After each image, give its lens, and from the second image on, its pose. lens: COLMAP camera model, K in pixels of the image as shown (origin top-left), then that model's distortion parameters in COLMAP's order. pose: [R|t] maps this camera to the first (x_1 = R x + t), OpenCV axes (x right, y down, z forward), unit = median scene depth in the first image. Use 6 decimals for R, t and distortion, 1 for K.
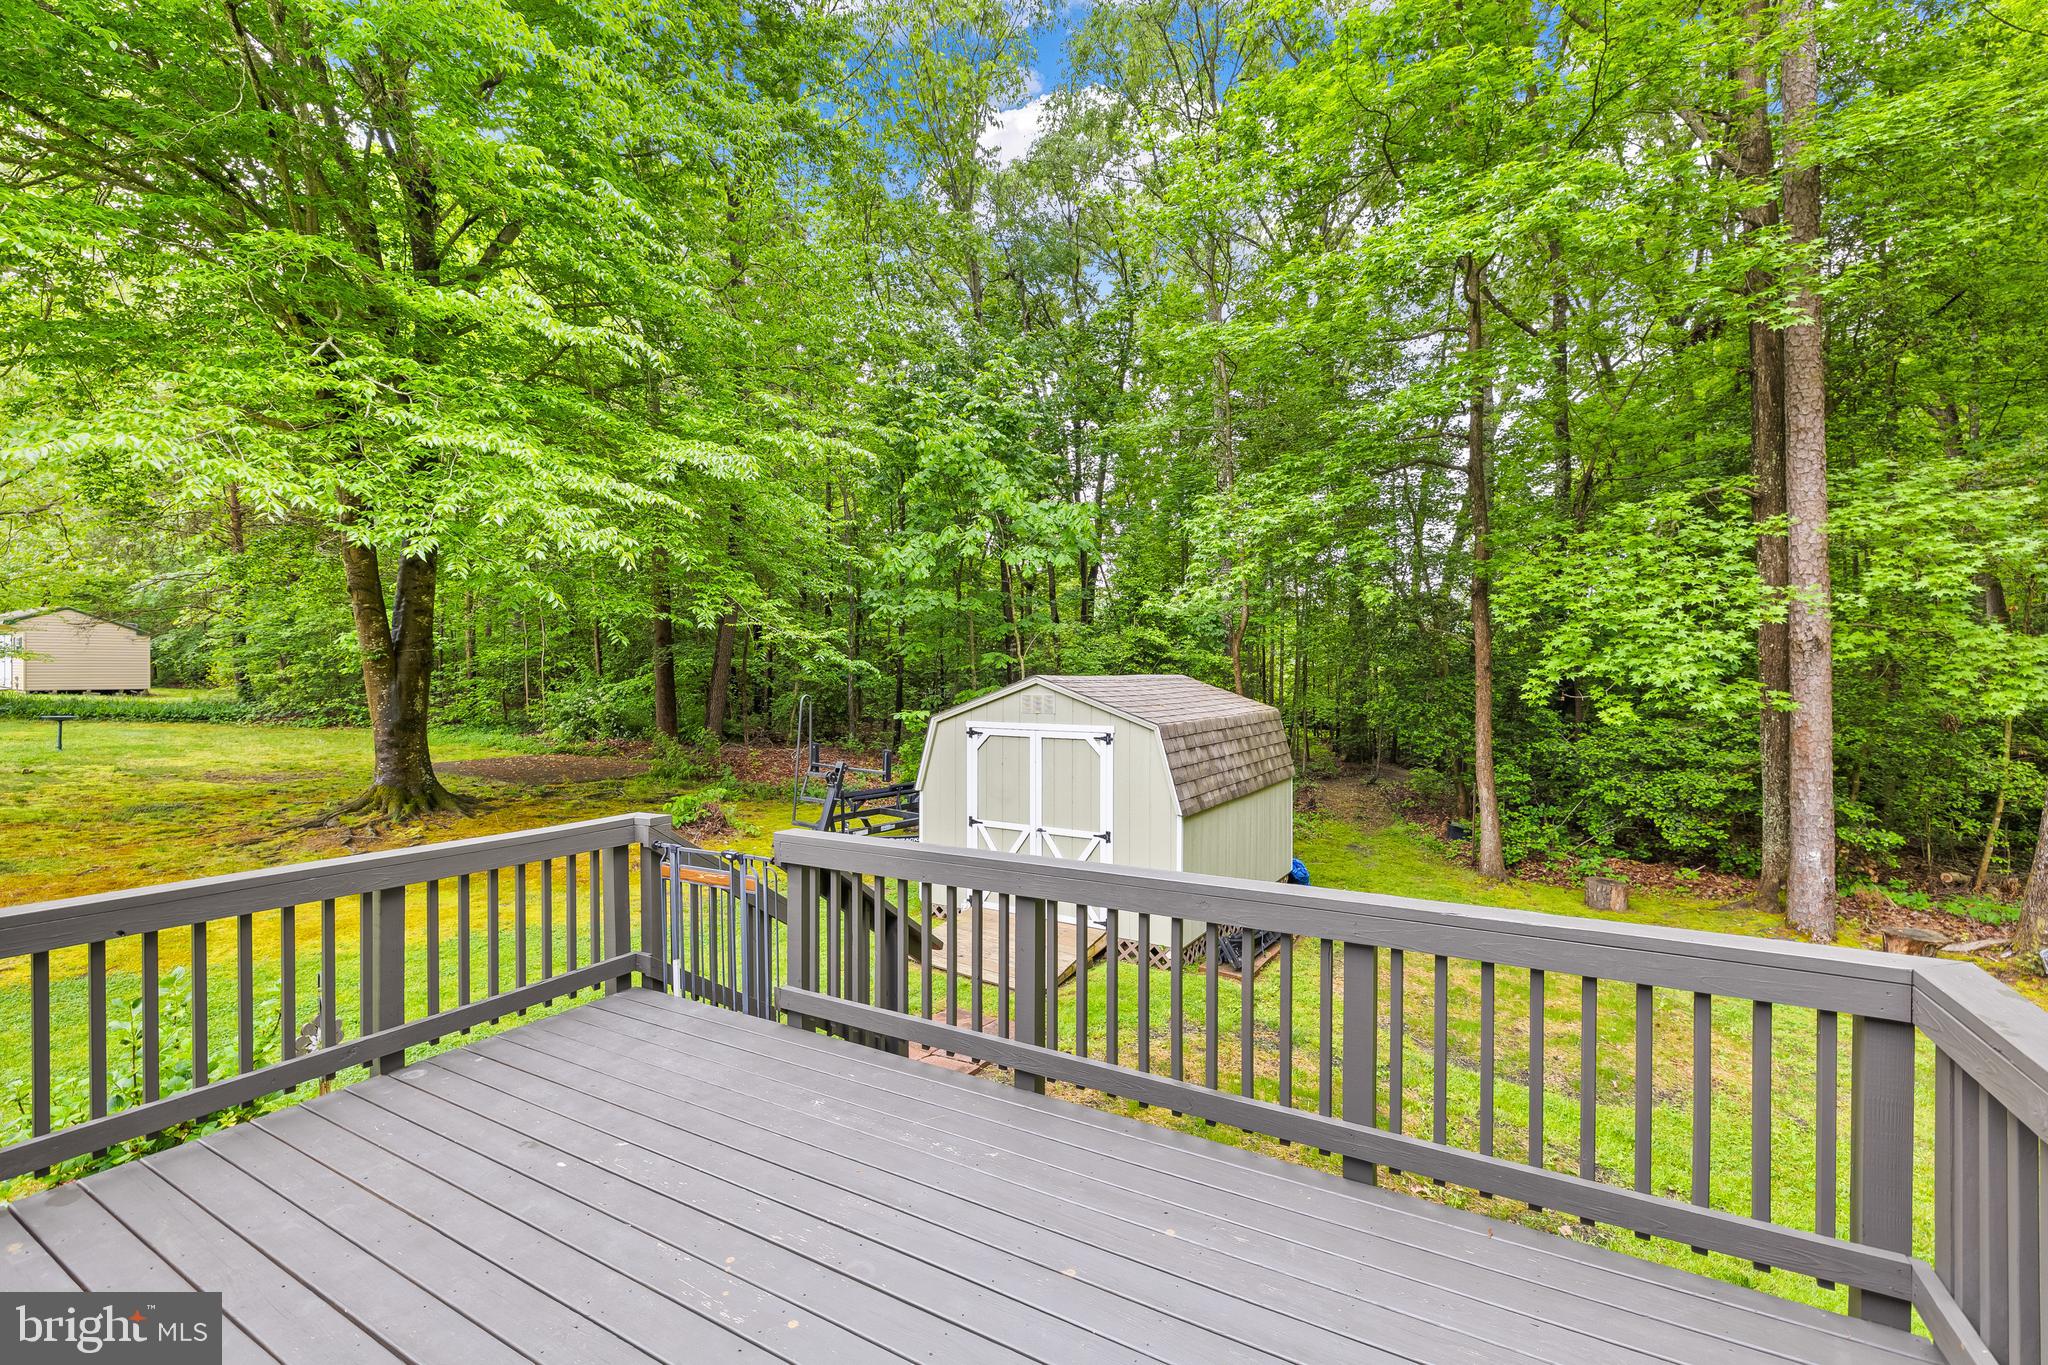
lens RADIAL K [[863.9, 0, 1021.1], [0, 863.9, 678.9], [0, 0, 1]] dist [0.001367, -0.000106]
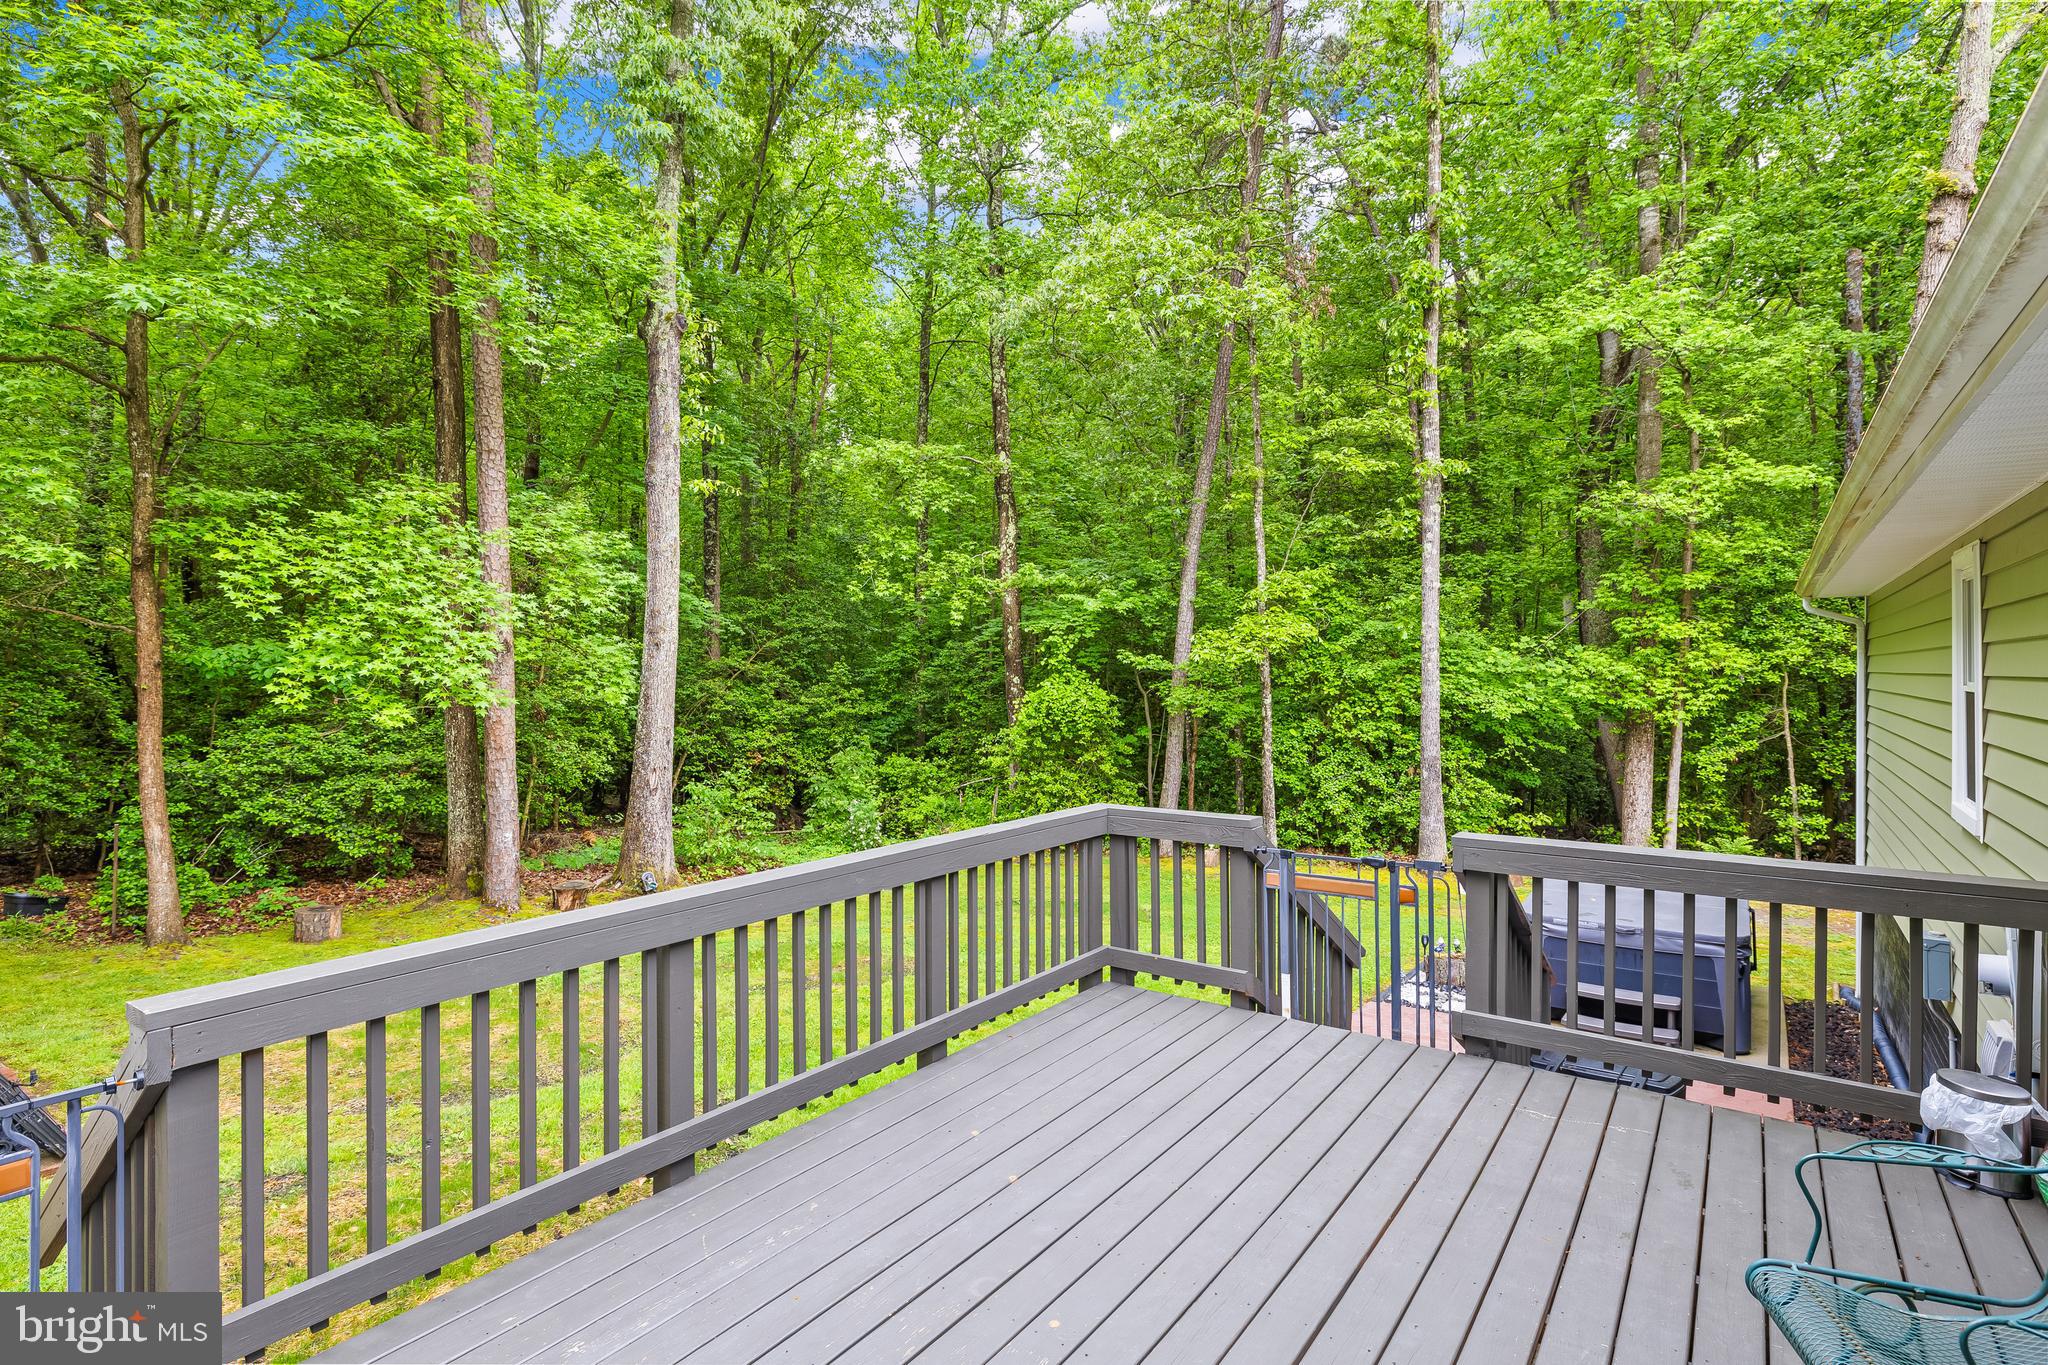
lens RADIAL K [[1012.0, 0, 1024.0], [0, 1012.0, 682.5], [0, 0, 1]] dist [-0.001015, -0.000129]
pose [[0.106088, -0.007516, 0.994328, -0.293498], [0.006759, 0.999954, 0.006837, 0.001454], [-0.994334, 0.005995, 0.106134, 0.188684]]
